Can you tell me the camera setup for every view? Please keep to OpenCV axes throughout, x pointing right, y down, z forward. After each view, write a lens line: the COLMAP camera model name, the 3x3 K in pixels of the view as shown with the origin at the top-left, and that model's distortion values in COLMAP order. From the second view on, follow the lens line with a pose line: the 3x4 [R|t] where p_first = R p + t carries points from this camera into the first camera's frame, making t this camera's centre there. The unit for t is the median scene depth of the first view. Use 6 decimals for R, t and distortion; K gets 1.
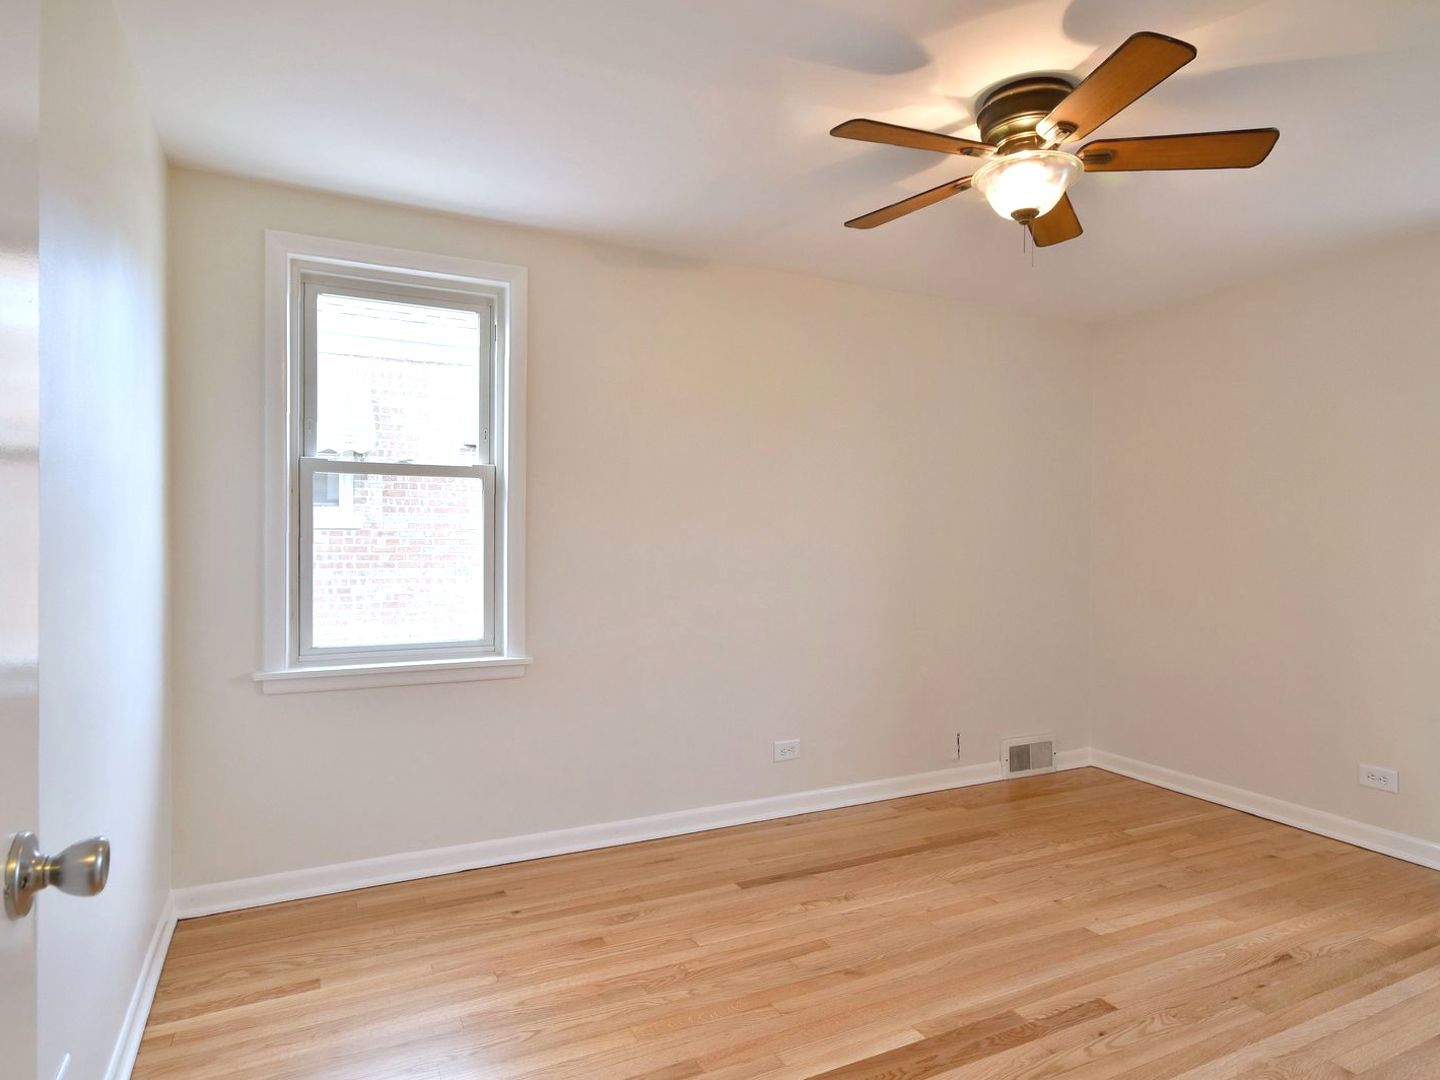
lens RADIAL K [[801.9, 0, 720.0], [0, 801.9, 540.0], [0, 0, 1]] dist [0.005836, 0.001737]
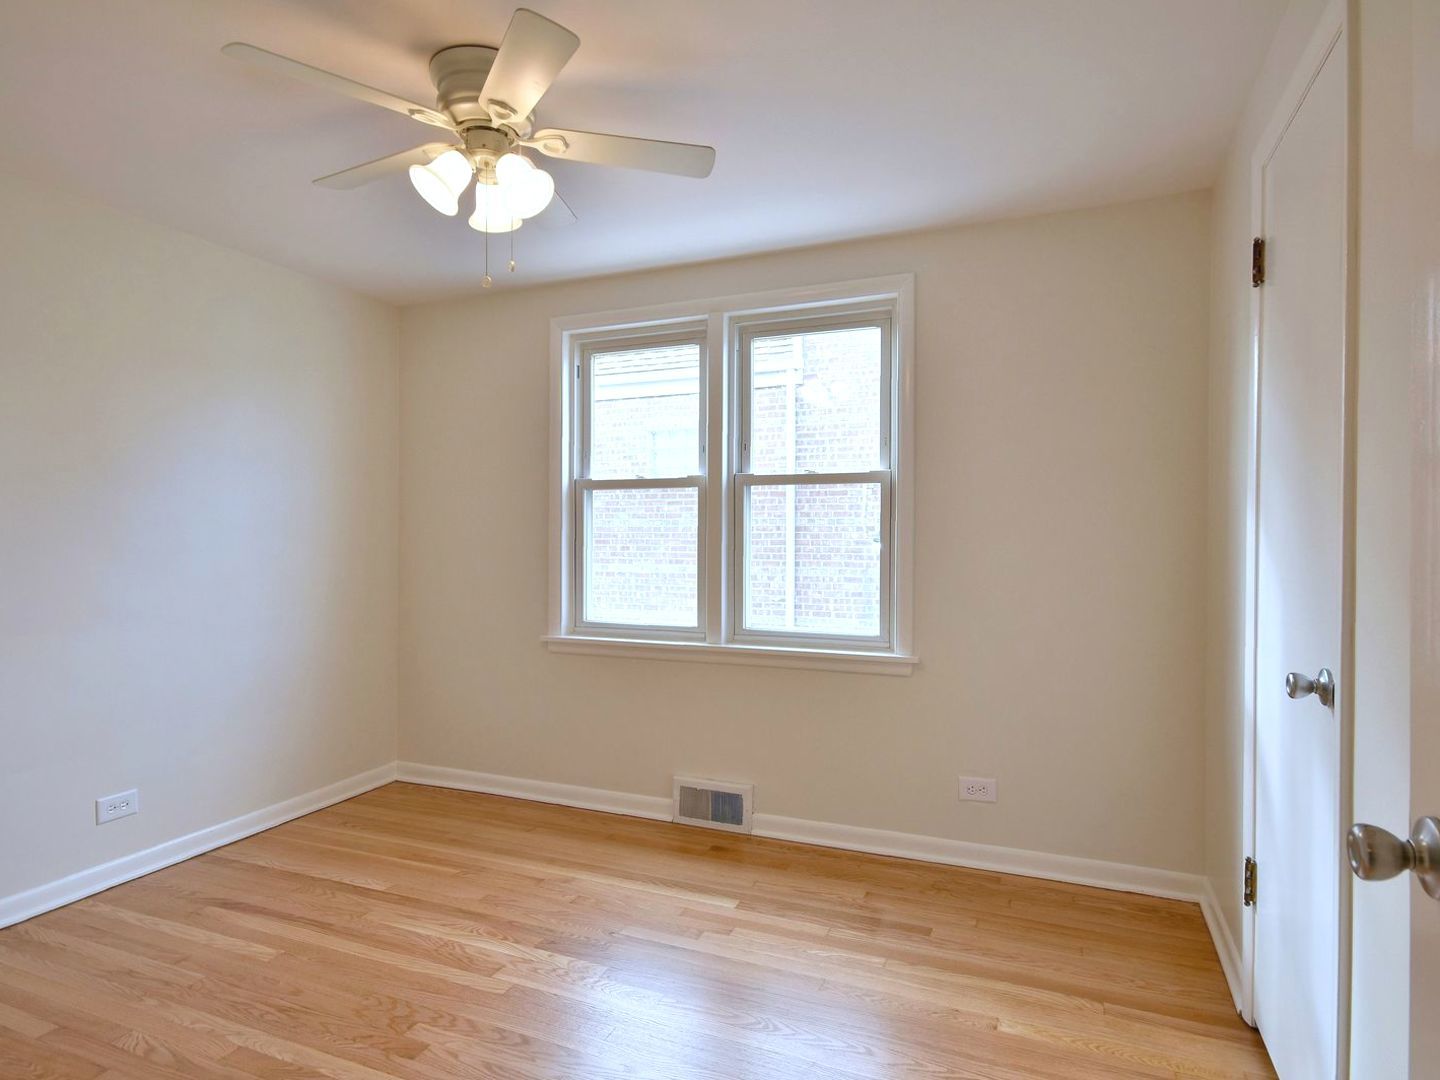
lens RADIAL K [[779.8, 0, 720.0], [0, 779.8, 540.0], [0, 0, 1]] dist [0.004580, 0.000431]
pose [[0.677336, -0.001368, -0.735672, 0.344759], [-0.001062, 0.999995, -0.002837, 0.001129], [0.735673, 0.002702, 0.677332, 0.166064]]
